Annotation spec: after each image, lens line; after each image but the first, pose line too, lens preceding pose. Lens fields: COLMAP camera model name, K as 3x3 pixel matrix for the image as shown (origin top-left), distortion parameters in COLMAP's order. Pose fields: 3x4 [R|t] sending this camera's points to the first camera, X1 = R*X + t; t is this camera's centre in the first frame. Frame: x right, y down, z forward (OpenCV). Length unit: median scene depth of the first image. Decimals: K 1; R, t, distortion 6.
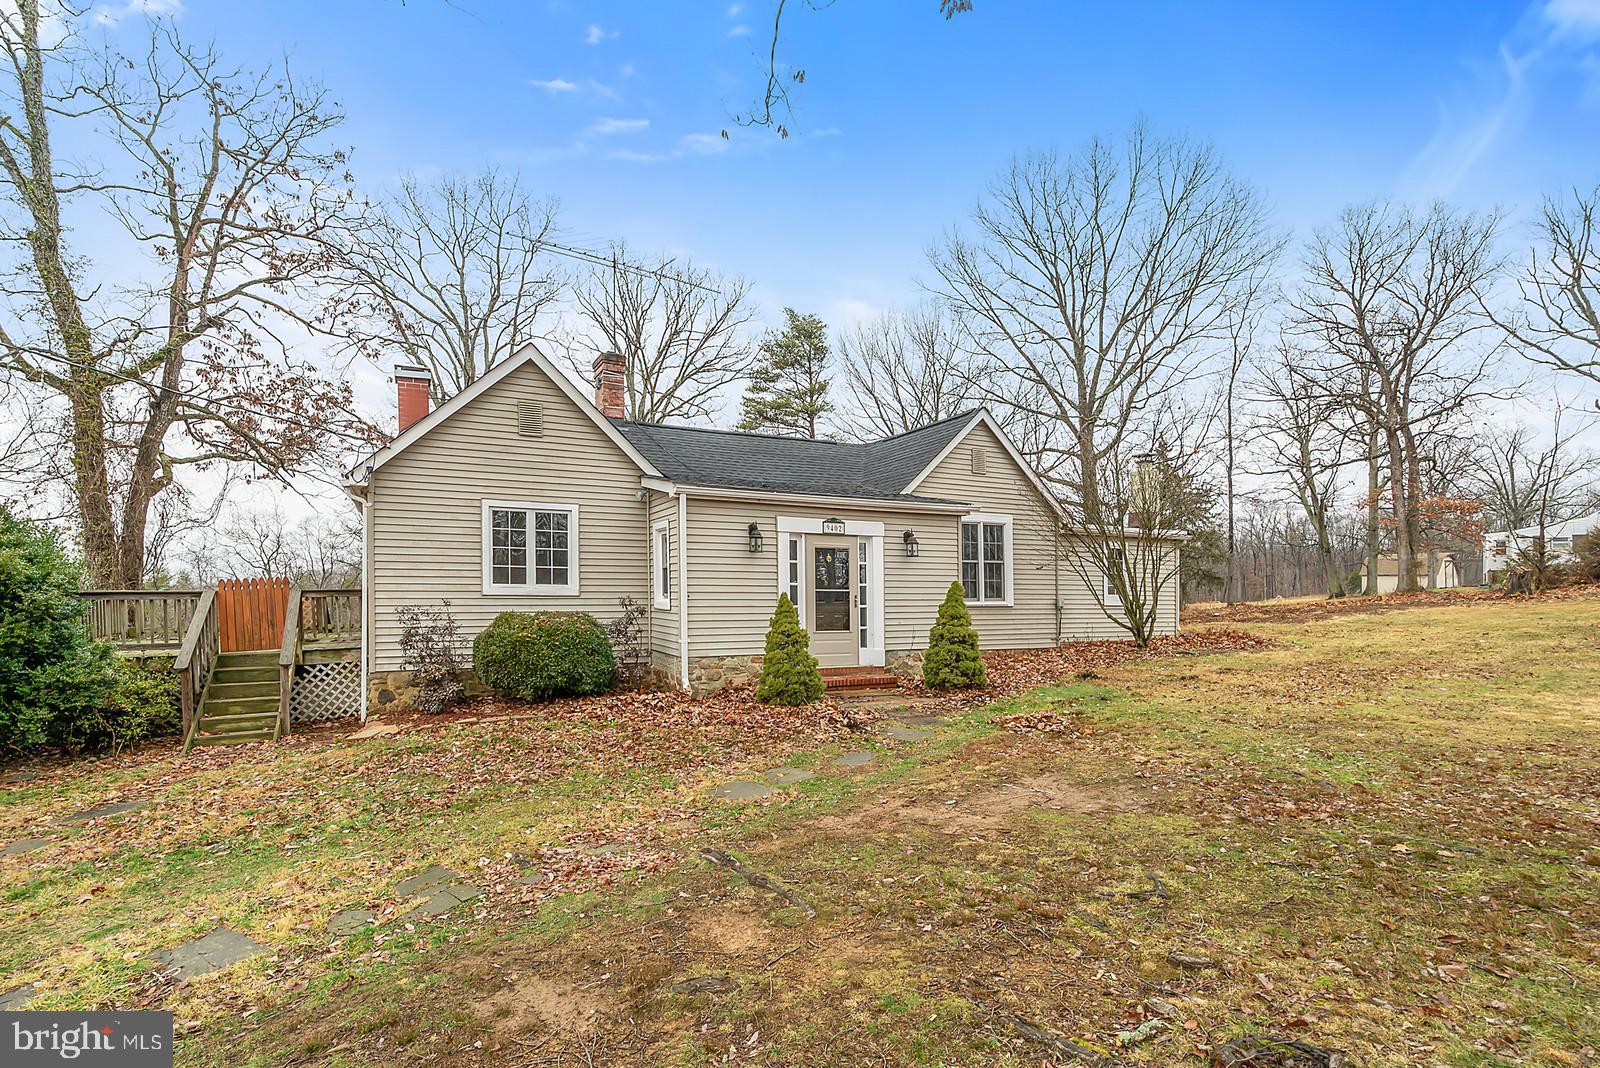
lens RADIAL K [[738.2, 0, 730.2], [0, 738.2, 571.2], [0, 0, 1]] dist [-0.004591, 0.001582]
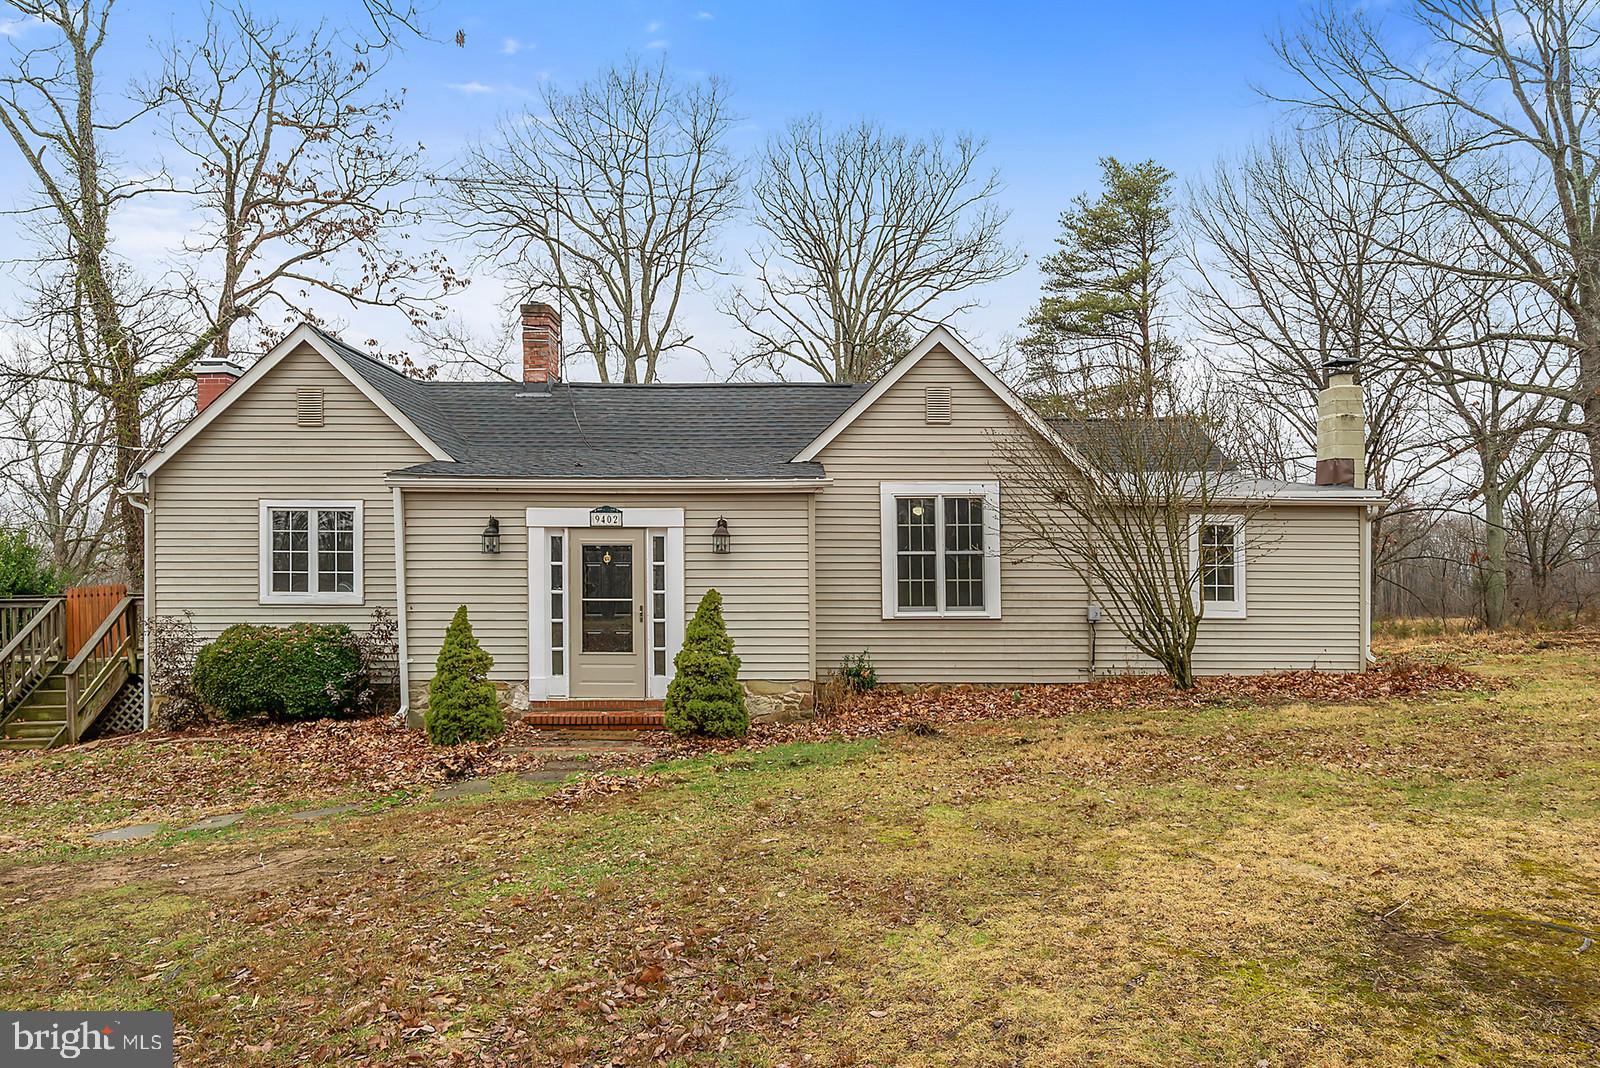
lens RADIAL K [[1024.1, 0, 800.5], [0, 1024.1, 546.2], [0, 0, 1]] dist [0.004268, 0.002362]
pose [[0.915420, -0.015898, -0.402187, 0.763593], [0.017144, 0.999853, -0.000503, -0.026546], [0.402136, -0.006435, 0.915557, 0.098088]]
